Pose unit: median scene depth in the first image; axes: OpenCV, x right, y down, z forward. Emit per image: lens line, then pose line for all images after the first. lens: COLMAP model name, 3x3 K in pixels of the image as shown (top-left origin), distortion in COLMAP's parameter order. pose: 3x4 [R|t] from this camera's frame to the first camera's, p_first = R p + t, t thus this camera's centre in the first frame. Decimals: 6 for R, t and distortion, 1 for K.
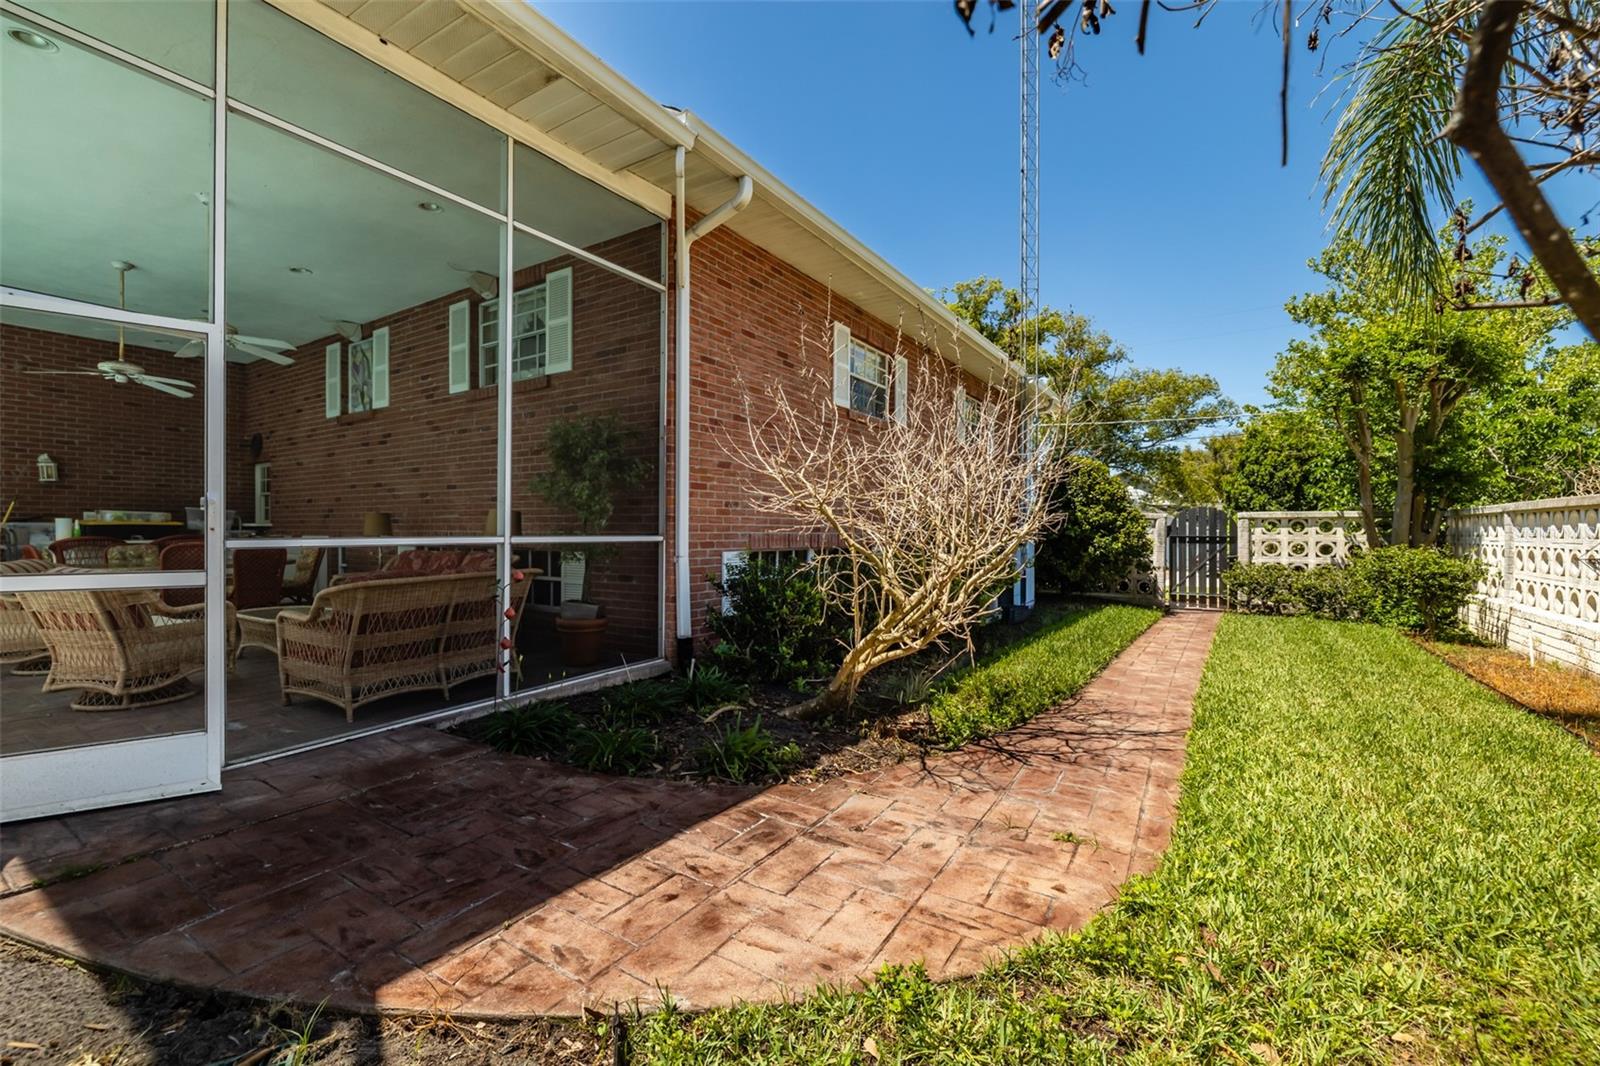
lens RADIAL K [[673.4, 0, 800.0], [0, 673.4, 533.0], [0, 0, 1]] dist [0.000286, -0.000033]
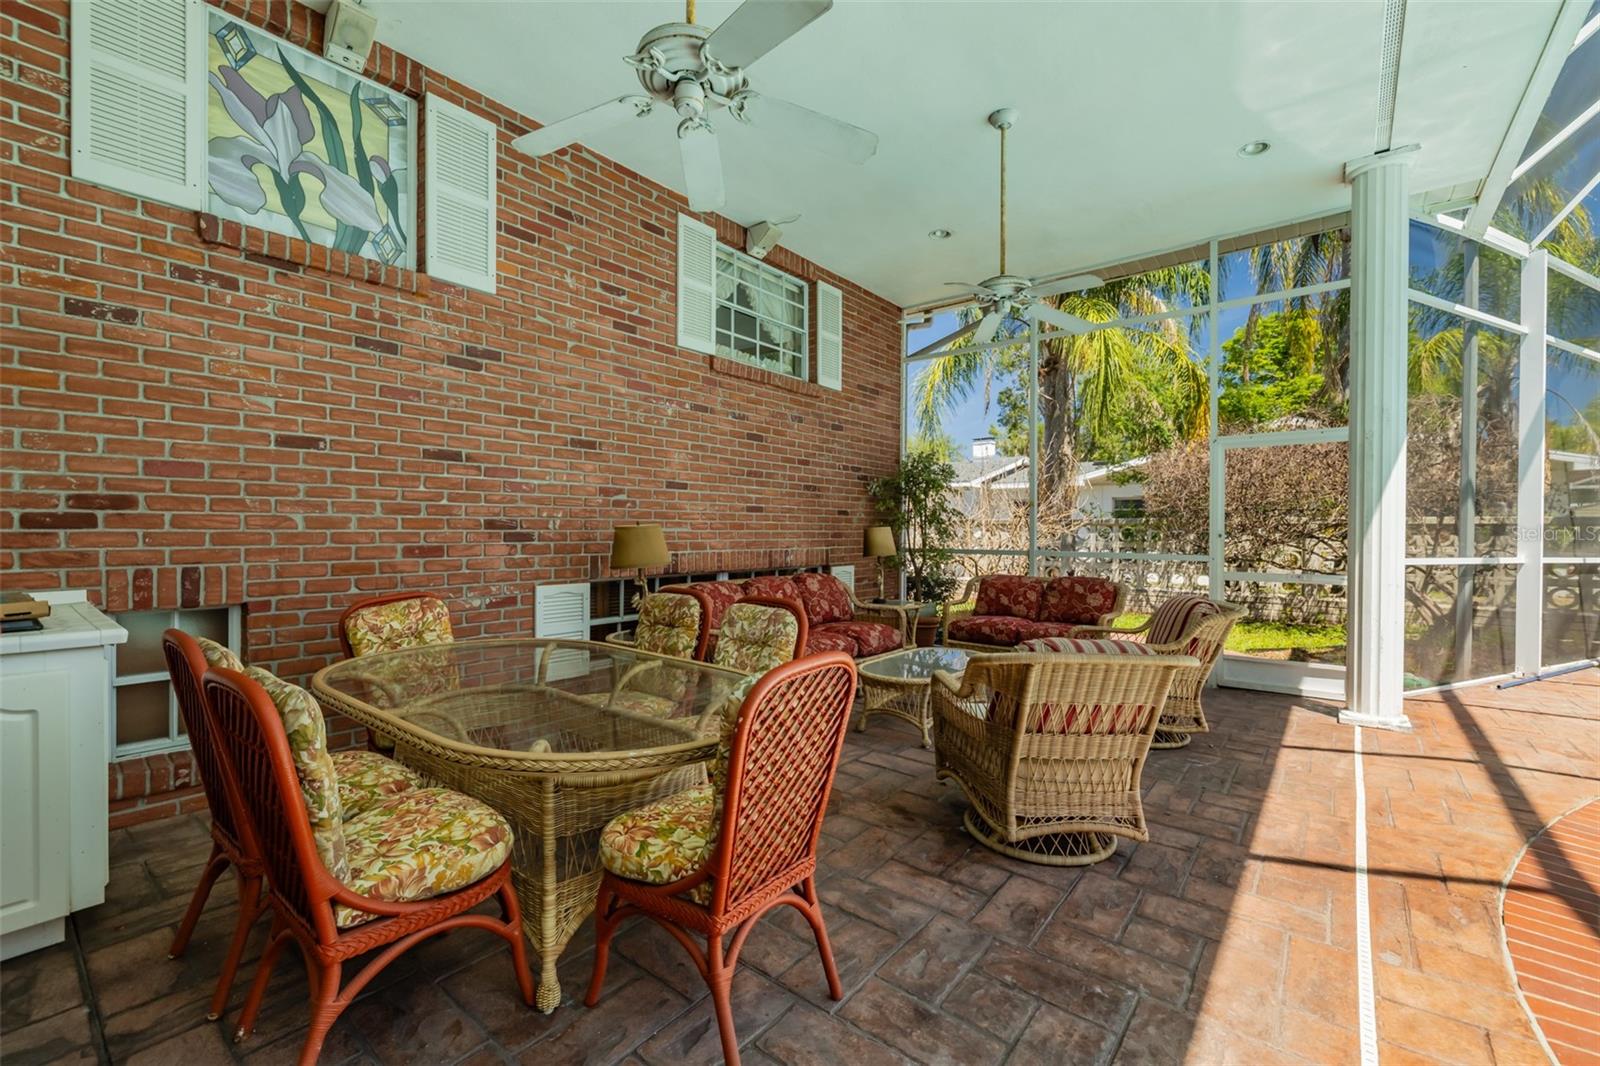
lens RADIAL K [[673.4, 0, 800.0], [0, 673.4, 533.0], [0, 0, 1]] dist [0.000286, -0.000033]
pose [[0.103696, -0.007315, 0.994582, -0.209616], [-0.001741, 0.999970, 0.007536, -0.004746], [-0.994608, -0.002513, 0.103680, 0.145422]]
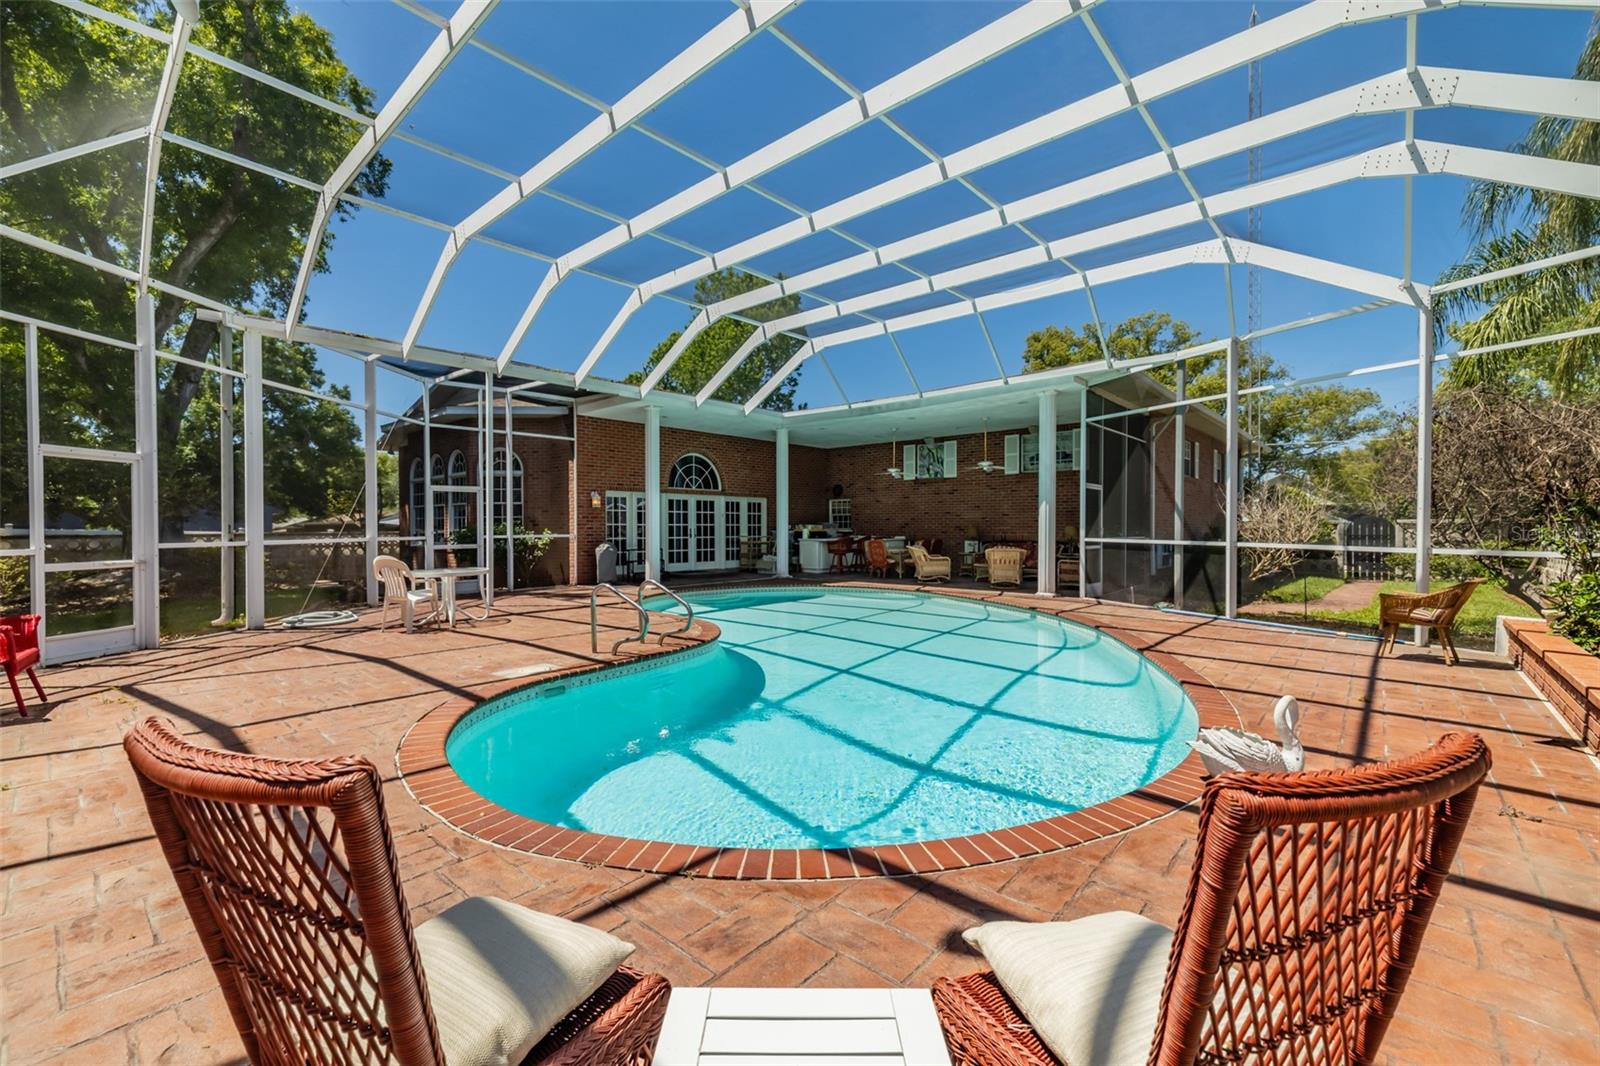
lens RADIAL K [[665.6, 0, 800.0], [0, 665.6, 533.0], [0, 0, 1]] dist [0.000280, -0.000124]
pose [[0.987249, -0.003006, -0.159157, -0.151900], [0.003605, 0.999987, 0.003477, -0.003017], [0.159145, -0.004006, 0.987247, -0.241211]]
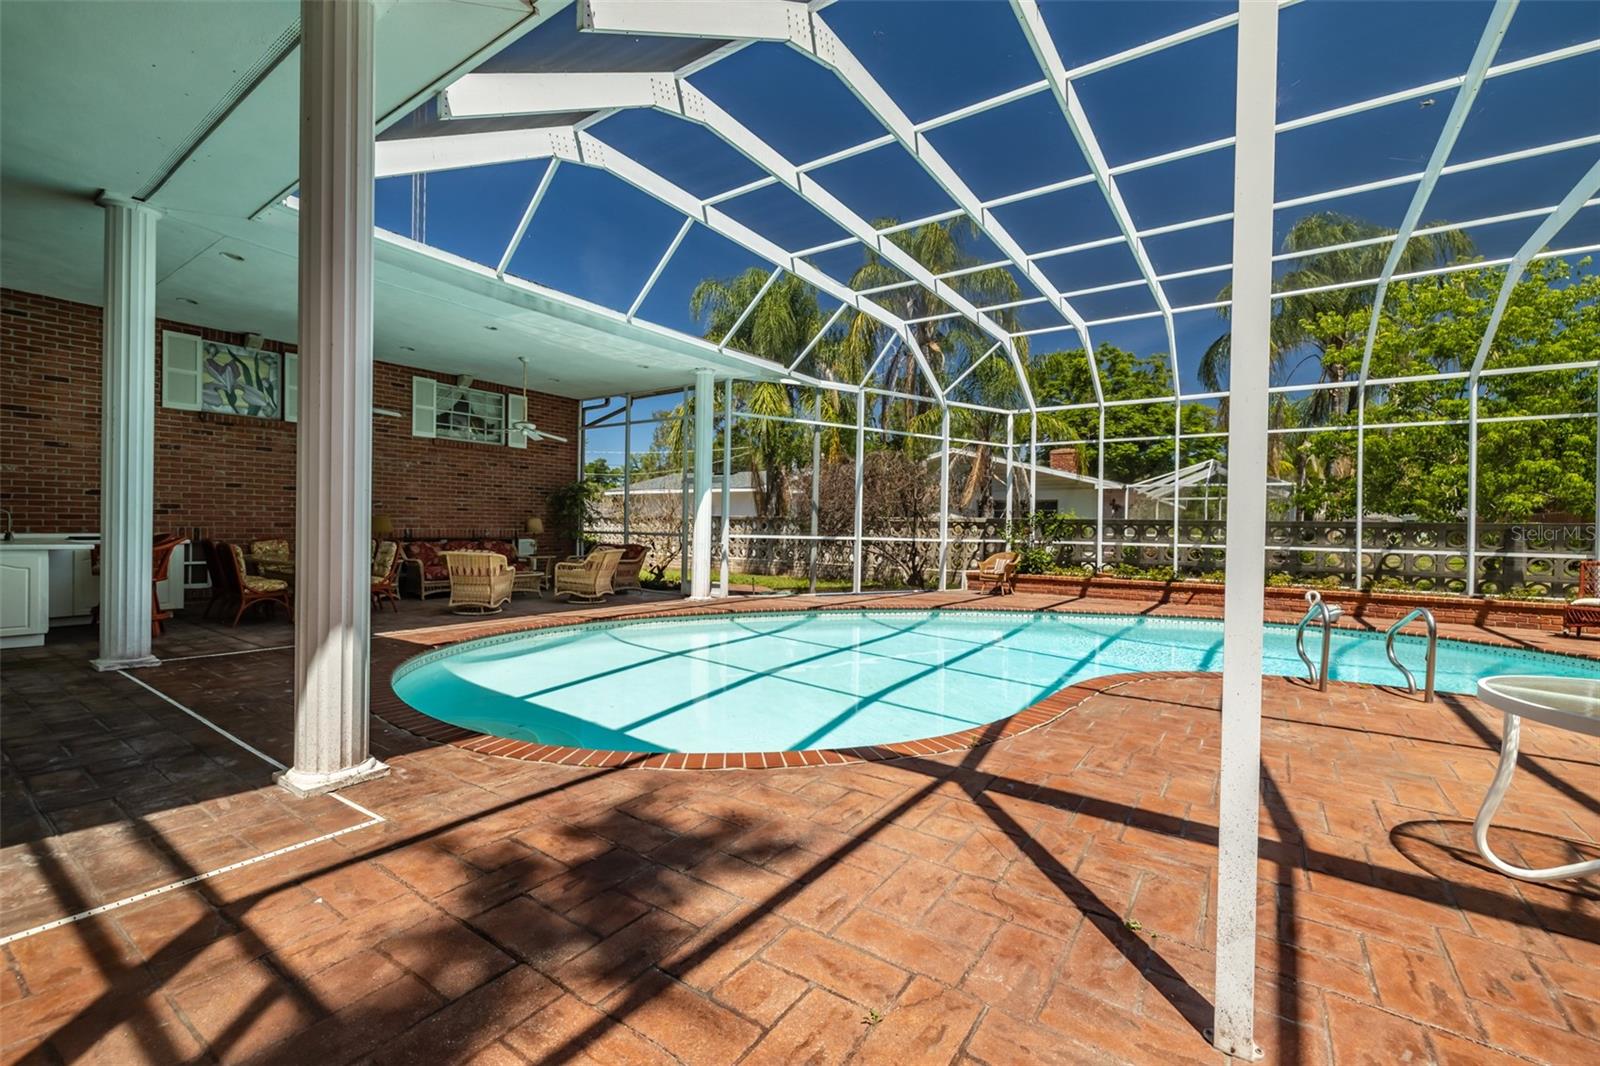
lens RADIAL K [[670.7, 0, 799.0], [0, 670.7, 530.9], [0, 0, 1]] dist [0.000633, 0.000062]
pose [[0.027492, -0.010234, 0.999570, -0.353498], [-0.013747, 0.999849, 0.010615, -0.004384], [-0.999527, -0.014033, 0.027347, 0.019302]]
